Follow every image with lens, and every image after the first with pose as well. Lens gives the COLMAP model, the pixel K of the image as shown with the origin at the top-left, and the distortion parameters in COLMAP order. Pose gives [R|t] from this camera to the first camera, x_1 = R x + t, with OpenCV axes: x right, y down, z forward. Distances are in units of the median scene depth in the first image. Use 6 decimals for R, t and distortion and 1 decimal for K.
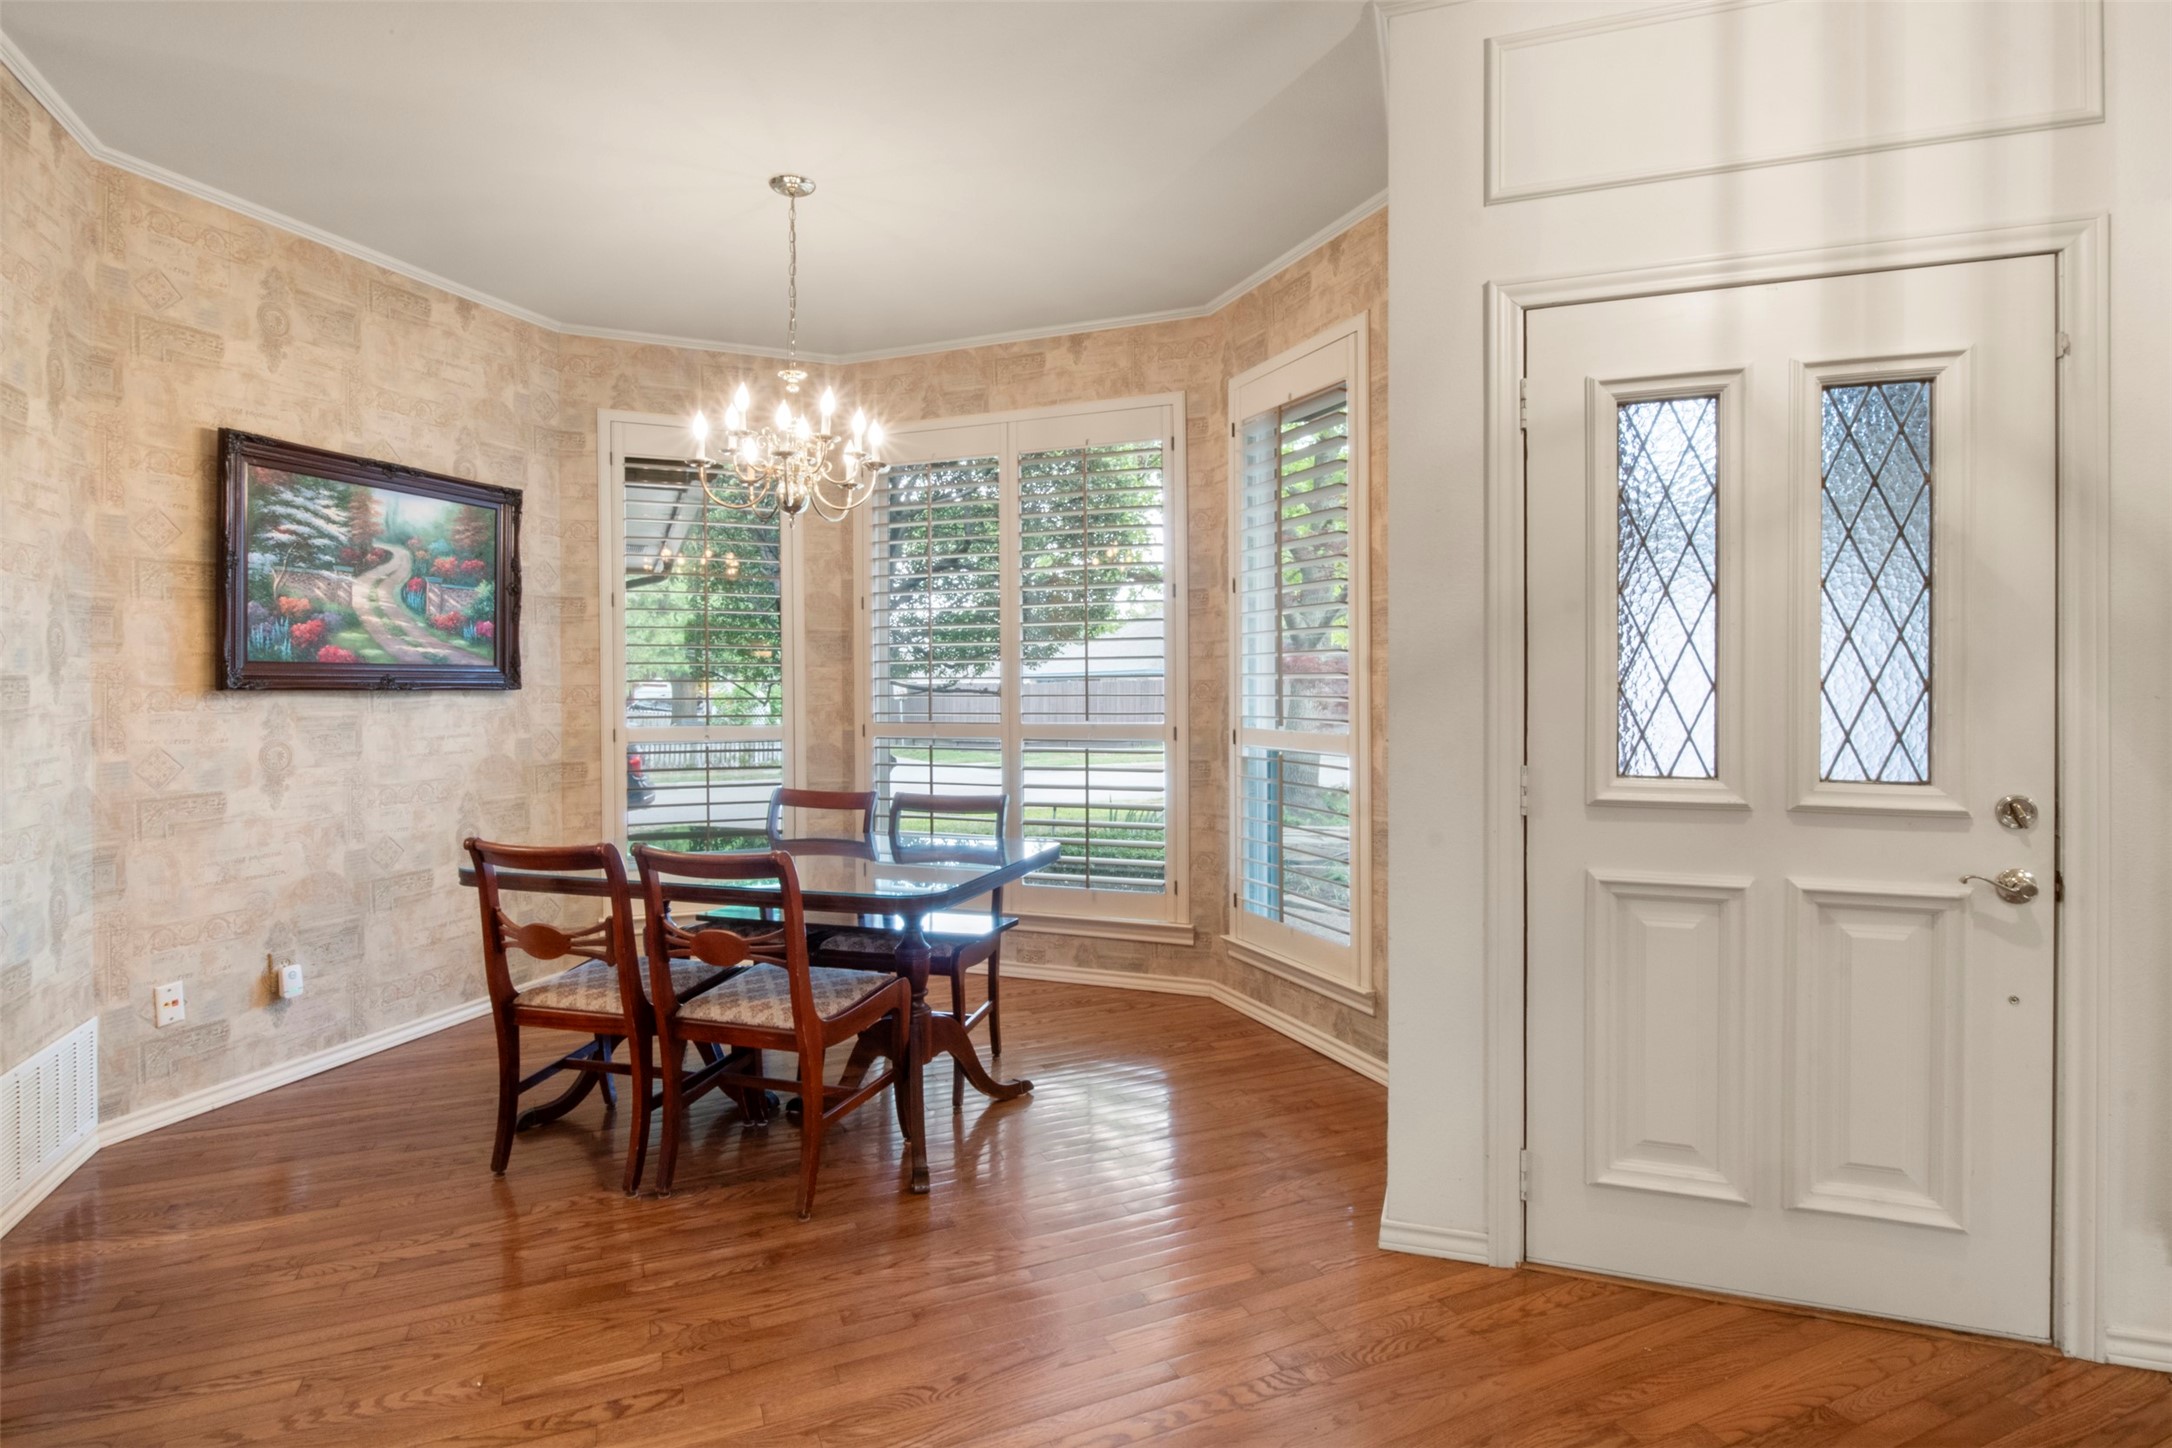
lens RADIAL K [[1093.6, 0, 1083.4], [0, 1093.6, 695.6], [0, 0, 1]] dist [-0.011641, 0.000109]
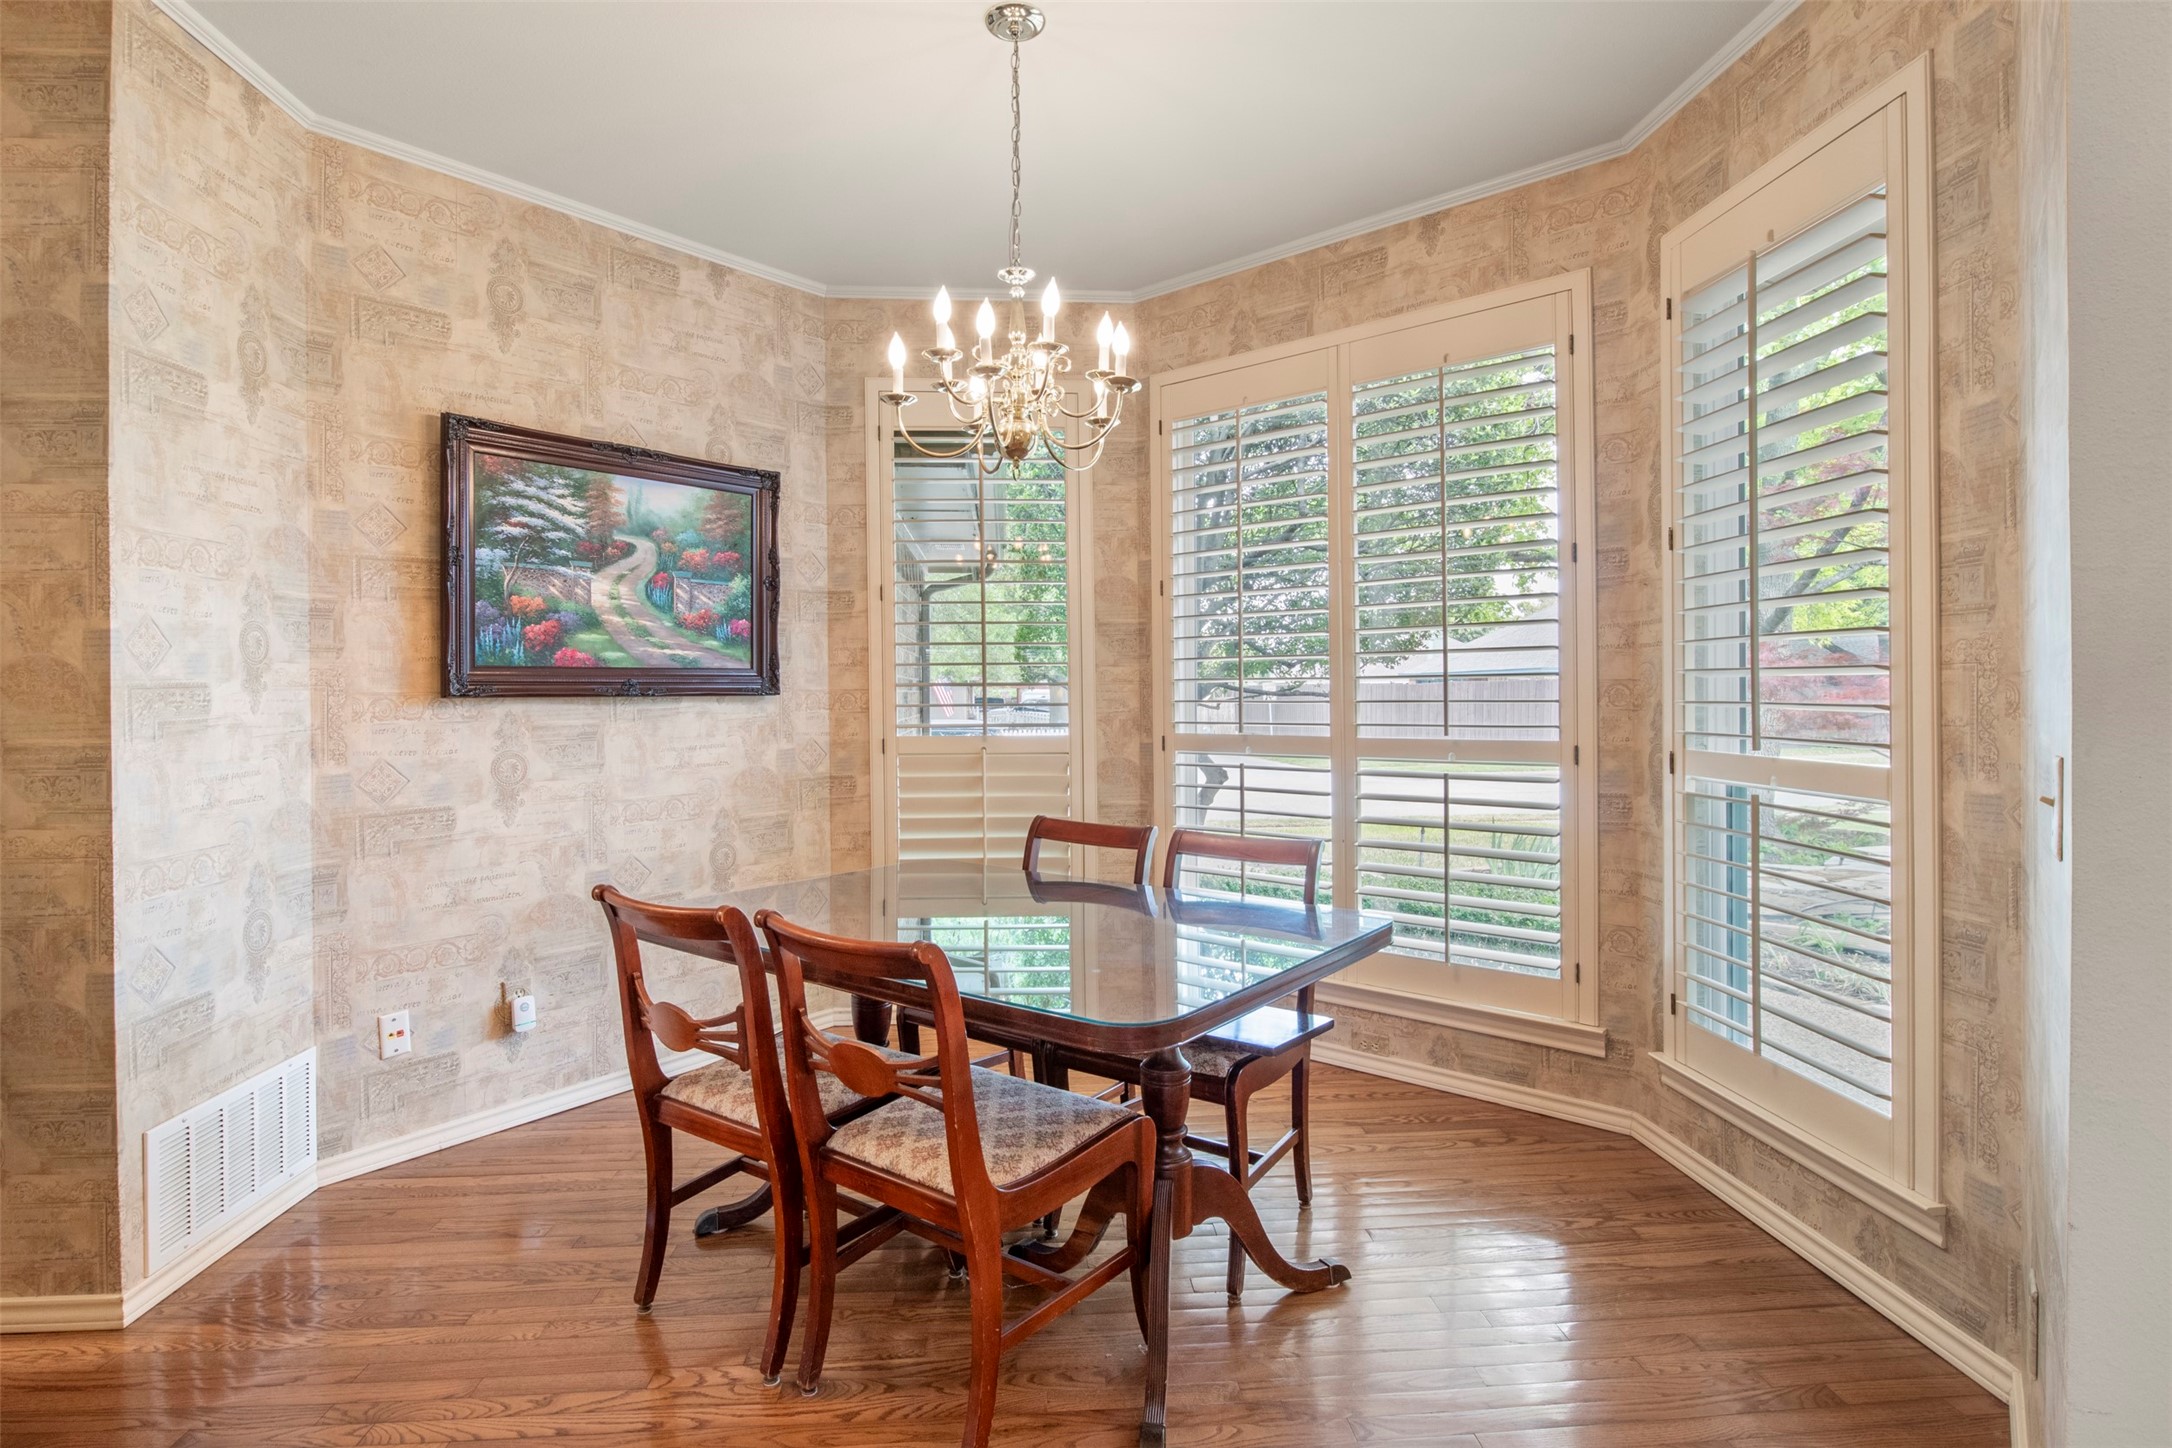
lens RADIAL K [[1093.6, 0, 1079.3], [0, 1093.6, 697.5], [0, 0, 1]] dist [-0.011641, 0.000109]
pose [[0.941424, -0.001449, -0.337222, 0.022906], [0.001768, 0.999998, 0.000638, -0.003994], [0.337221, -0.001197, 0.941425, 0.273170]]
